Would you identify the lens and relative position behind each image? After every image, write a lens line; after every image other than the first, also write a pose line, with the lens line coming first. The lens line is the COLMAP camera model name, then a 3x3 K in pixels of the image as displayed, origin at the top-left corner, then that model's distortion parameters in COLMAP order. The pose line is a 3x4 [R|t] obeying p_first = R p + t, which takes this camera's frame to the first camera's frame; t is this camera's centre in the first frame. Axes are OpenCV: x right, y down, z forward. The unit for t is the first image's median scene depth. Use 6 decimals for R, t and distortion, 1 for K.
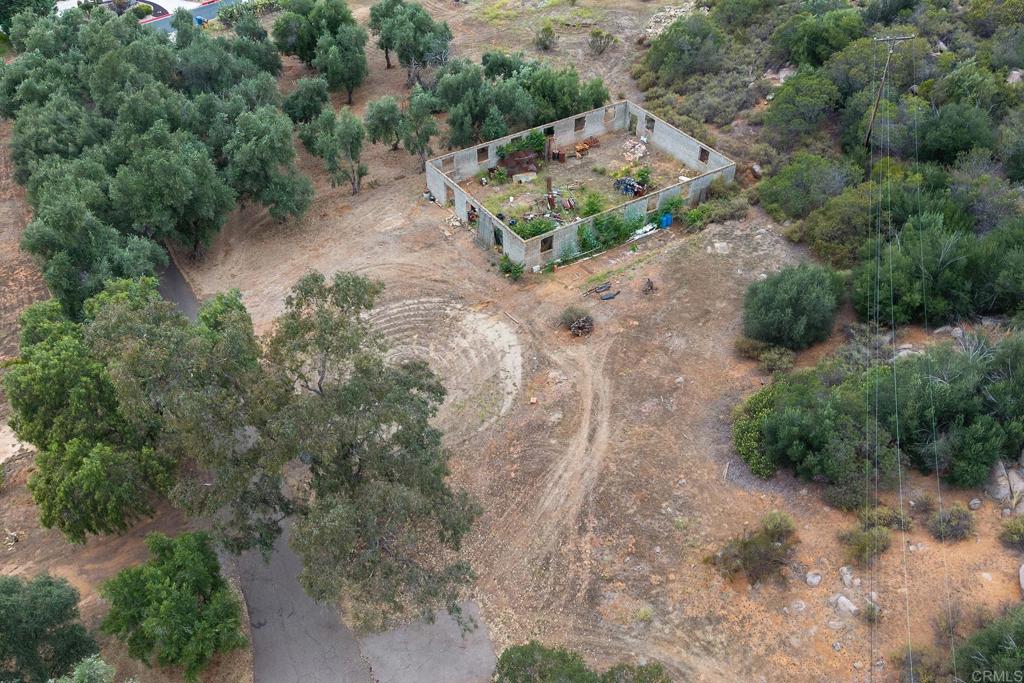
lens RADIAL K [[815.5, 0, 515.4], [0, 815.5, 340.0], [0, 0, 1]] dist [0.003793, -0.009293]
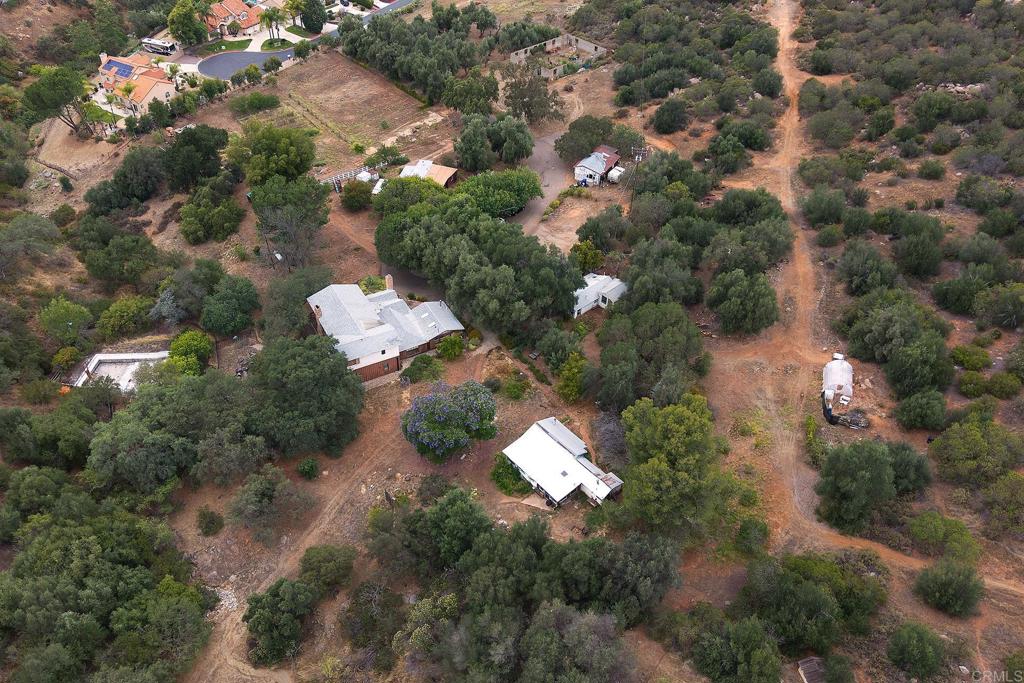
lens RADIAL K [[815.5, 0, 507.5], [0, 815.5, 335.6], [0, 0, 1]] dist [0.003793, -0.009293]
pose [[0.985829, -0.096117, 0.137488, -0.629407], [0.099237, 0.994935, -0.016003, 0.872629], [-0.135254, 0.029420, 0.990374, -1.984993]]
